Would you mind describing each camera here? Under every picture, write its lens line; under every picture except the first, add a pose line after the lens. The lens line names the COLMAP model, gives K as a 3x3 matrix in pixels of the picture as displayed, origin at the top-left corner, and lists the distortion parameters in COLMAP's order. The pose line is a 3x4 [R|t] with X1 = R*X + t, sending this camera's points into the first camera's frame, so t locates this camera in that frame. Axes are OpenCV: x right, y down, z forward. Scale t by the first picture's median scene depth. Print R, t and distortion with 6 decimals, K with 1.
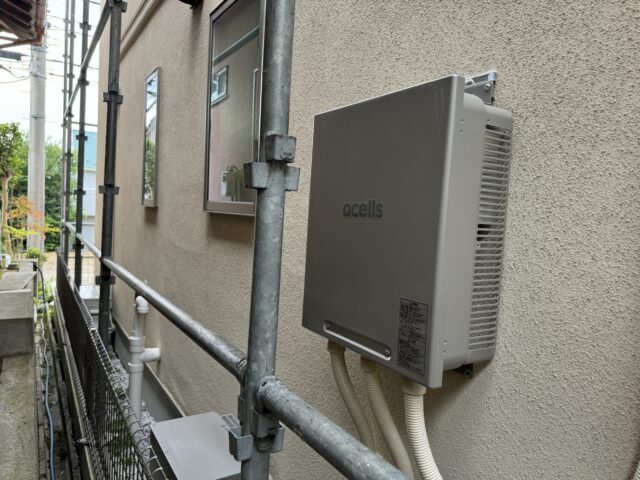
lens RADIAL K [[451.8, 0, 321.6], [0, 451.8, 240.9], [0, 0, 1]] dist [-0.005786, -0.001715]
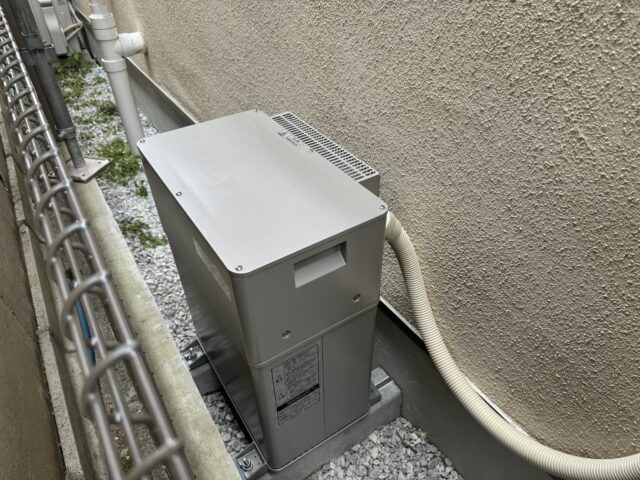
lens RADIAL K [[451.8, 0, 320.3], [0, 451.8, 241.1], [0, 0, 1]] dist [-0.005786, -0.001715]
pose [[0.997183, -0.059751, -0.045346, -0.095307], [0.074980, 0.811154, 0.580006, 0.131848], [0.002127, -0.581772, 0.813349, 0.314395]]
